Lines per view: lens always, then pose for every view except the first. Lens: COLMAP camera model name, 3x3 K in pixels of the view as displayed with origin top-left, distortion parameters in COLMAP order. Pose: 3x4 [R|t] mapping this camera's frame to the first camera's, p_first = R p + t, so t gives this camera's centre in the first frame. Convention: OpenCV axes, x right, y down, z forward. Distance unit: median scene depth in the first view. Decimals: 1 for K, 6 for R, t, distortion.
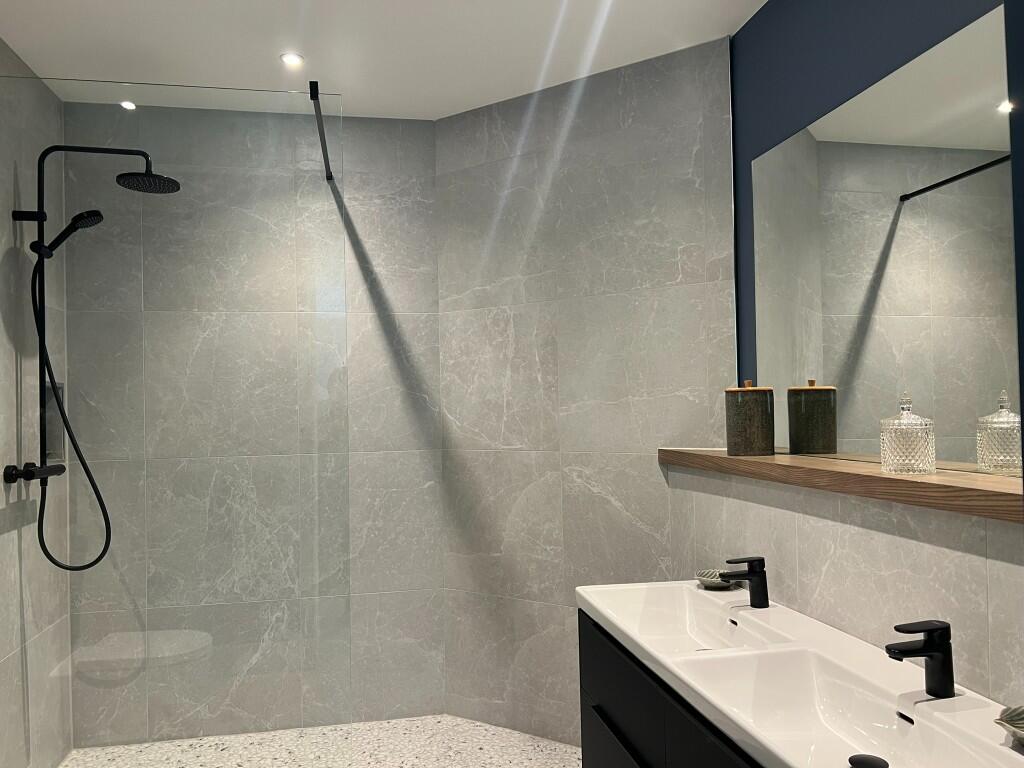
lens RADIAL K [[775.4, 0, 511.4], [0, 775.4, 387.2], [0, 0, 1]] dist [0.052505, -0.037520]
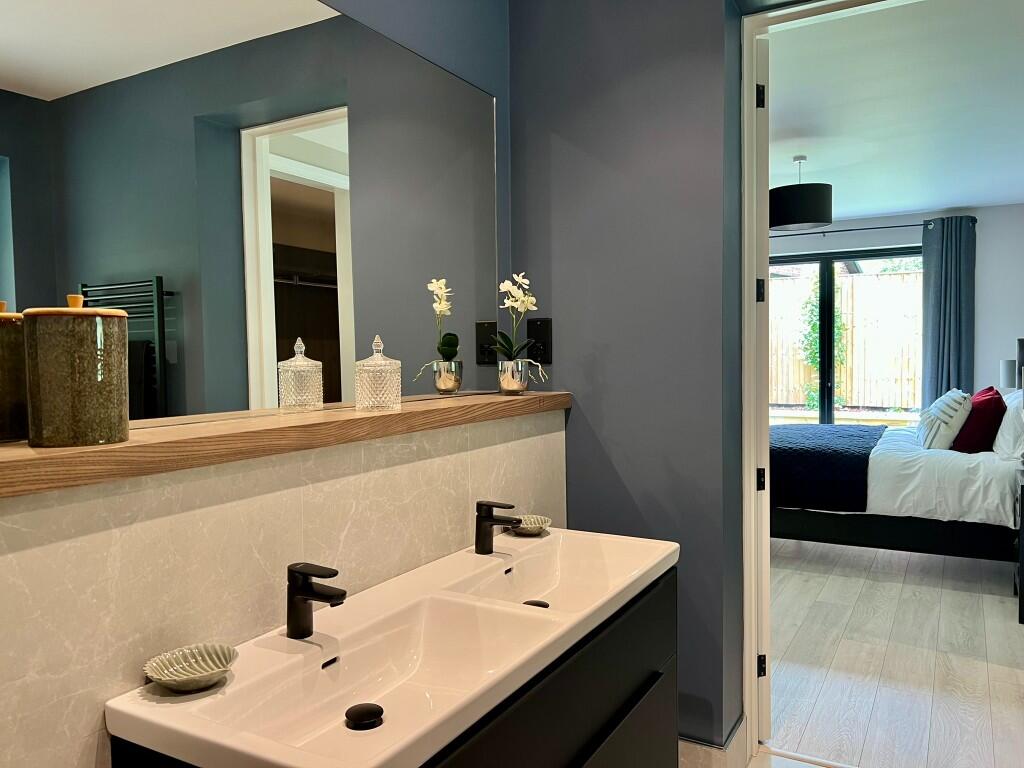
lens RADIAL K [[775.4, 0, 512.0], [0, 775.4, 382.5], [0, 0, 1]] dist [0.052505, -0.037520]
pose [[-0.753302, -0.003560, 0.657665, -0.322701], [0.005159, 0.999923, 0.011322, 0.058640], [-0.657655, 0.011922, -0.753225, 1.619743]]
